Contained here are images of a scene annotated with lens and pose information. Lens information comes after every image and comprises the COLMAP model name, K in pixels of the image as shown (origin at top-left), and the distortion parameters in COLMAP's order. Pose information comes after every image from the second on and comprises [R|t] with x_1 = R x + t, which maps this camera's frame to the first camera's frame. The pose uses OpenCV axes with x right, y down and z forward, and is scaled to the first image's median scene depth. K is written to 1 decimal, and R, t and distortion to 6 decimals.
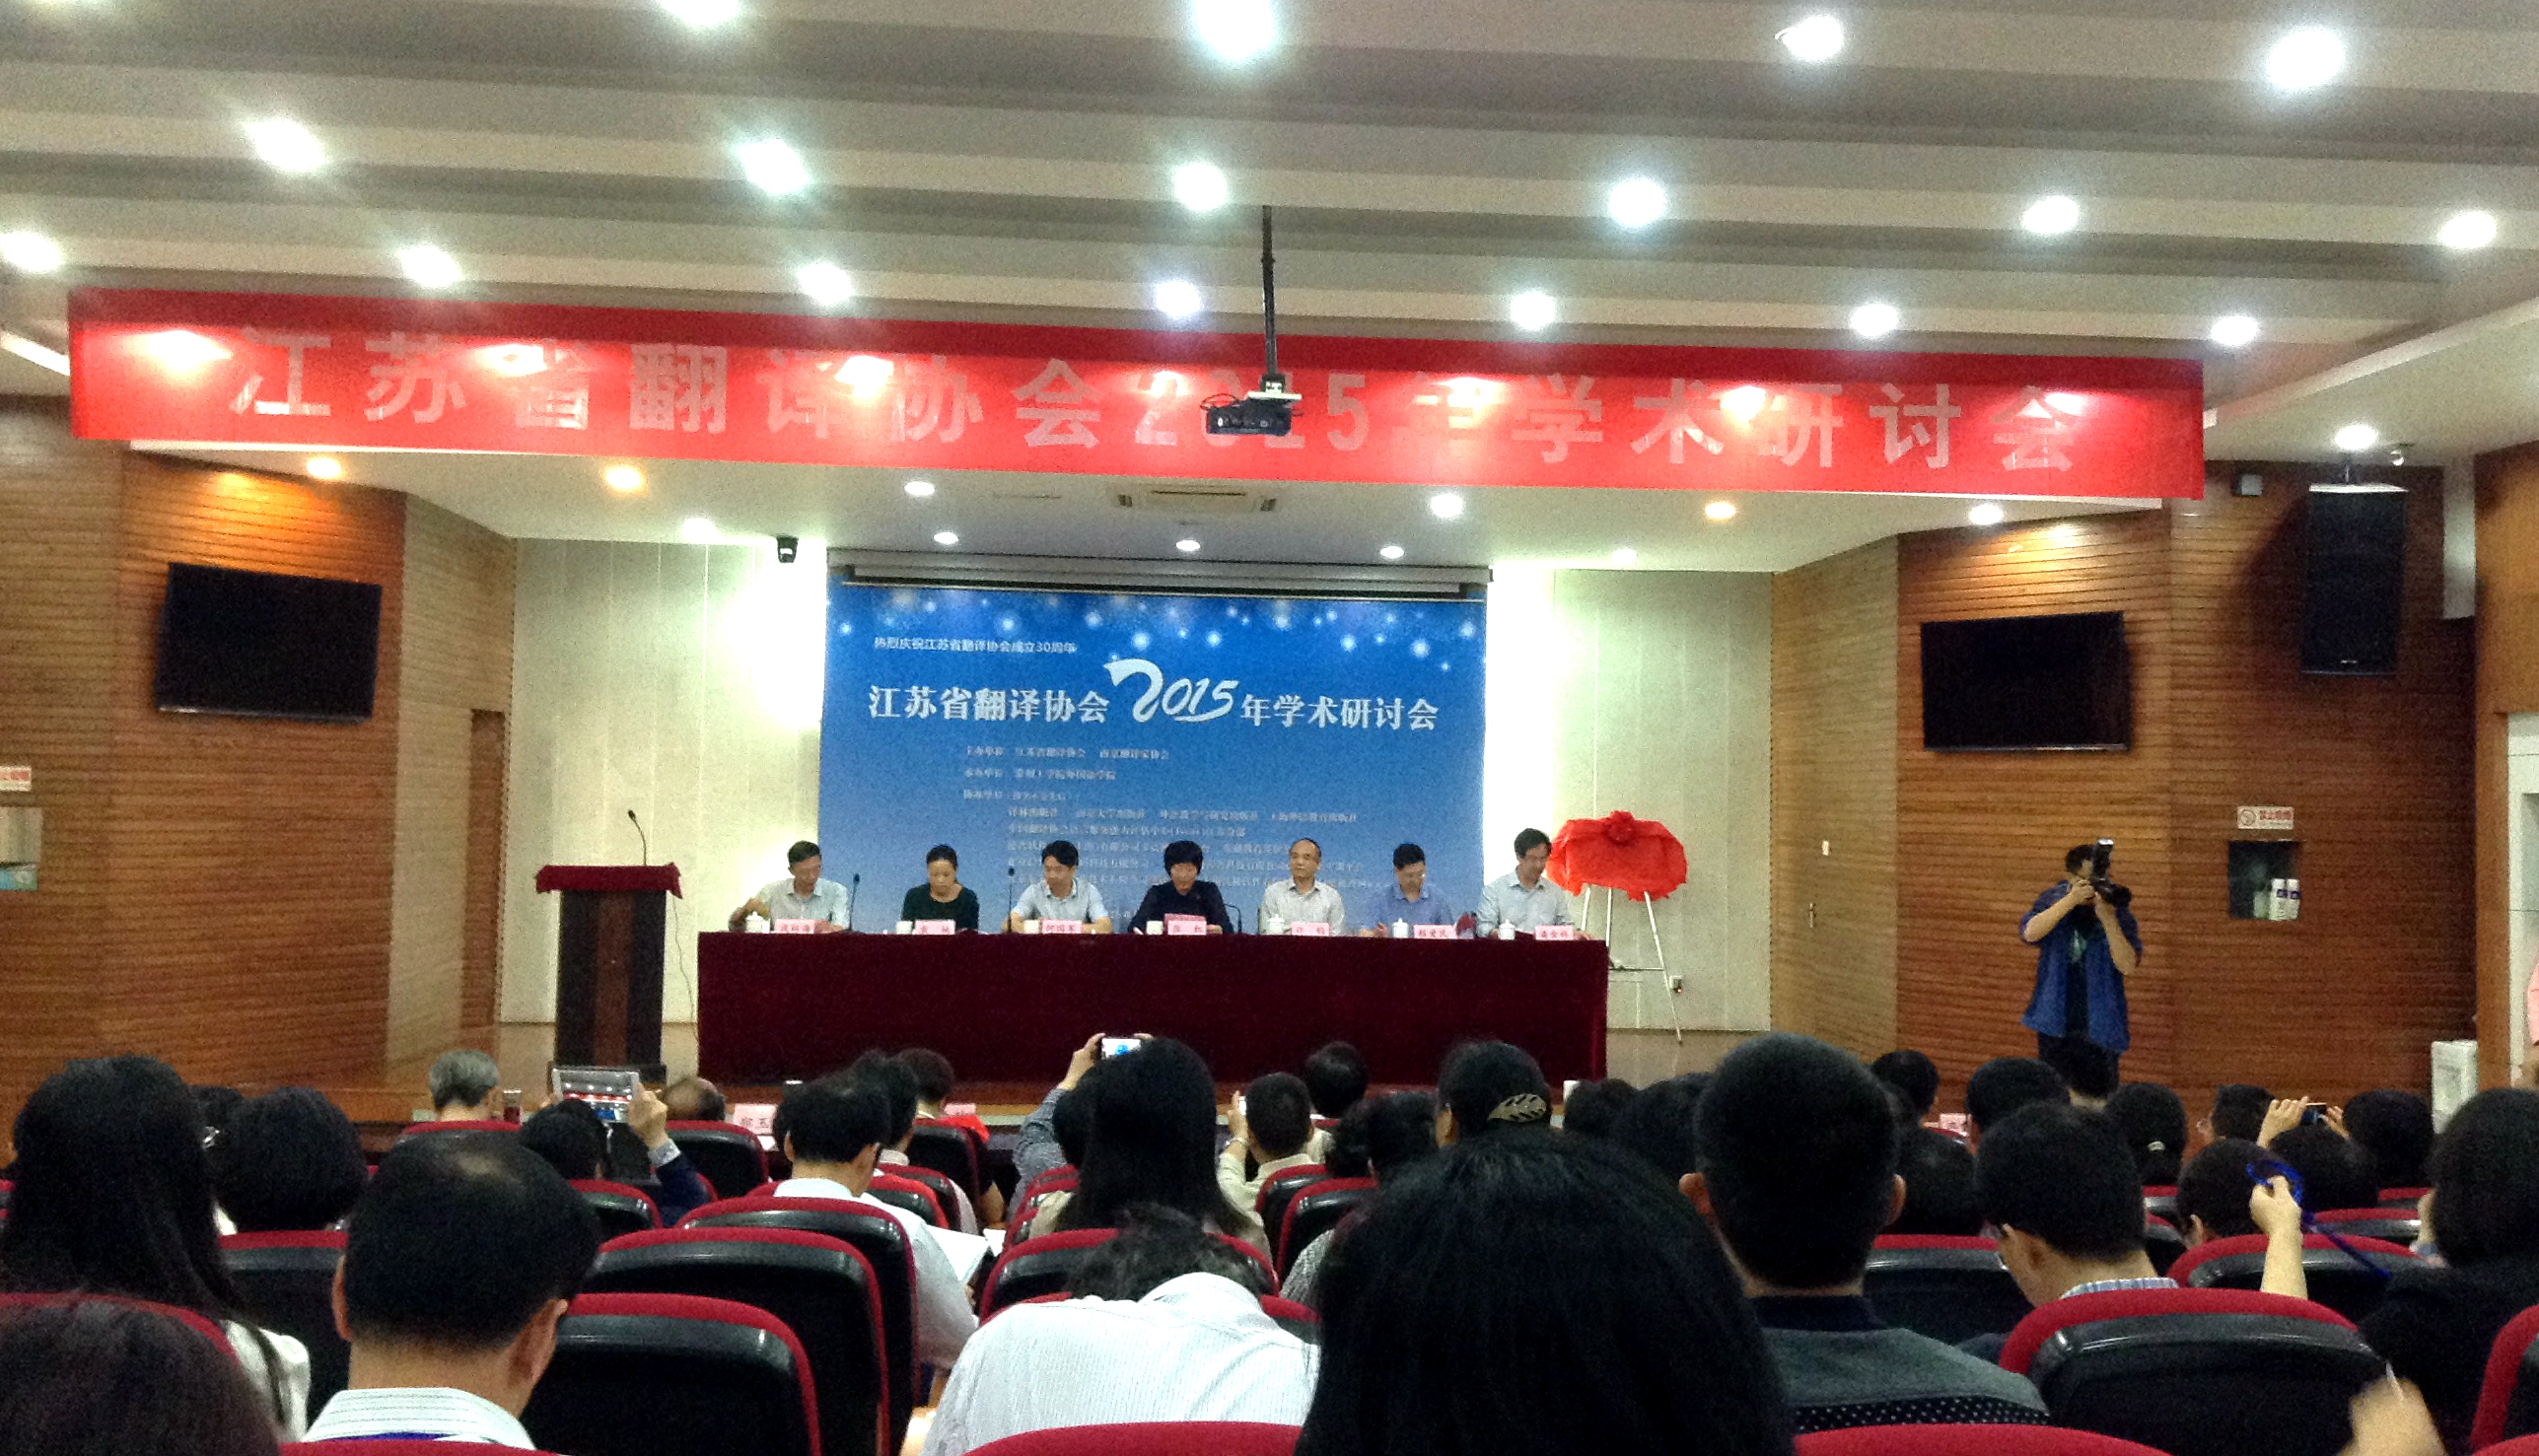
lens RADIAL K [[2366.5, 0, 1269.5], [0, 2366.5, 728.0], [0, 0, 1]] dist [0.011431, 0.000305]
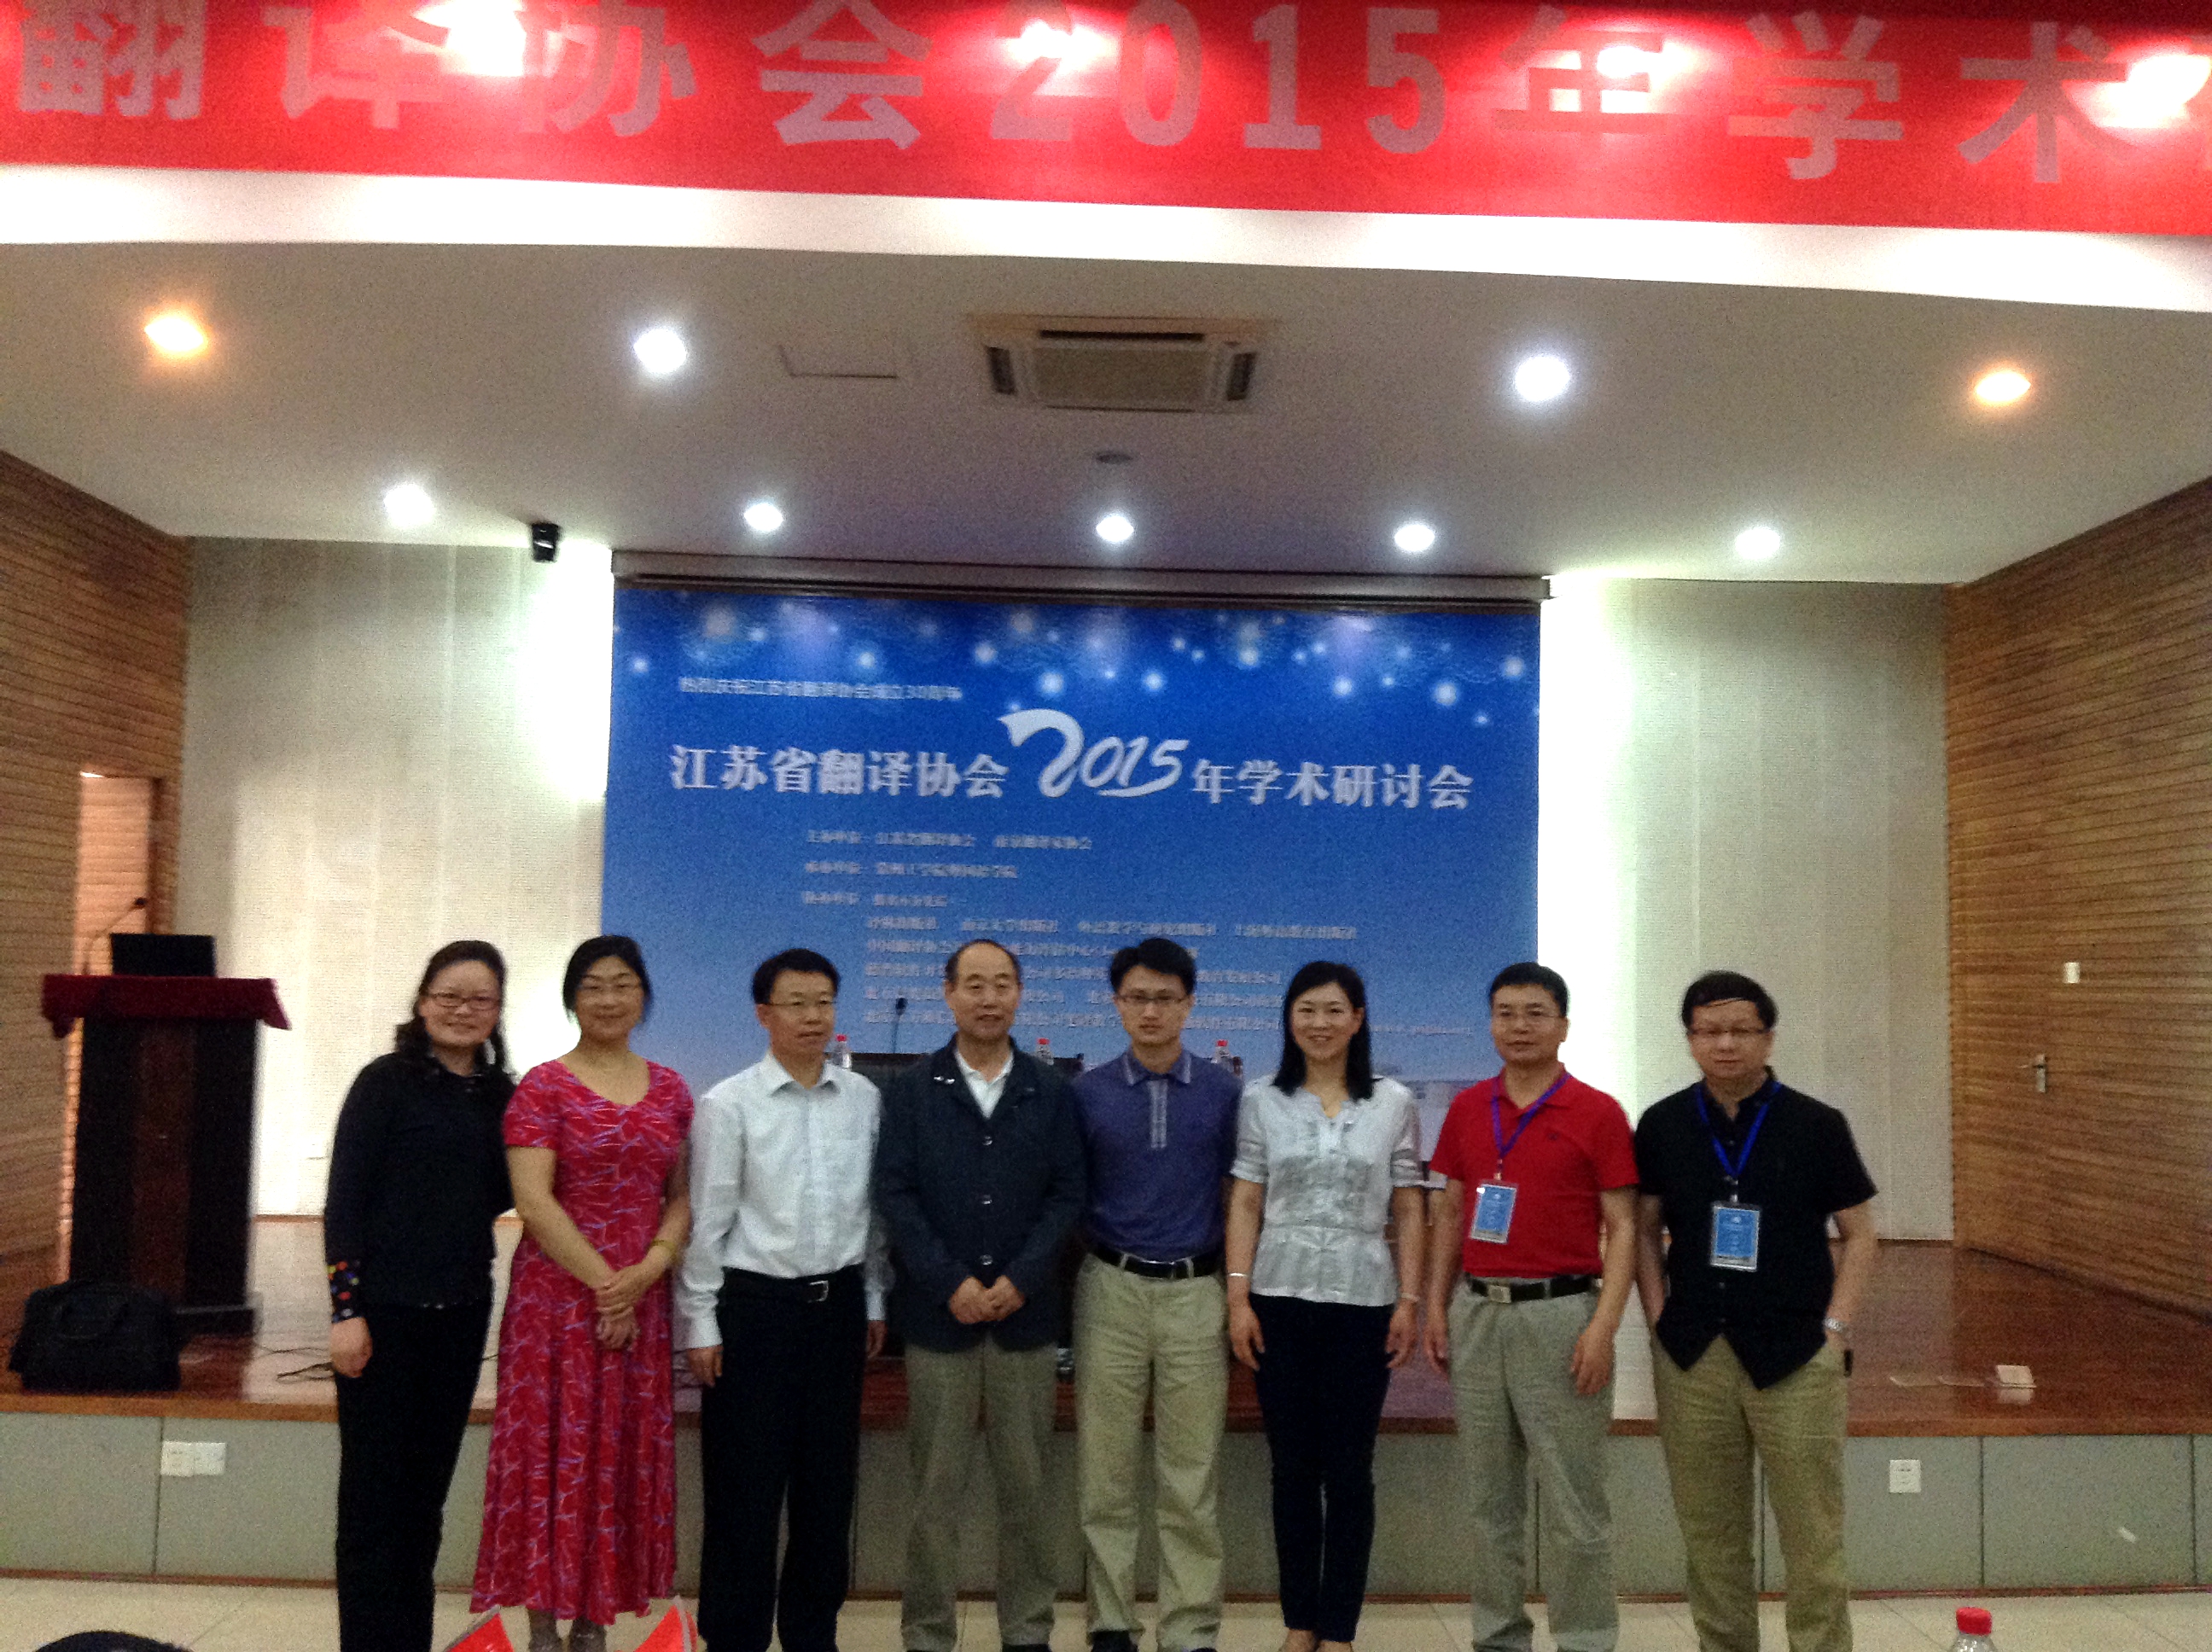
lens RADIAL K [[2132.0, 0, 1038.3], [0, 2132.0, 826.1], [0, 0, 1]] dist [0.073818, -0.302093]
pose [[0.996732, -0.002985, -0.080727, -0.006420], [-0.000085, 0.999278, -0.037996, 0.030850], [0.080782, 0.037879, 0.996012, 0.361117]]
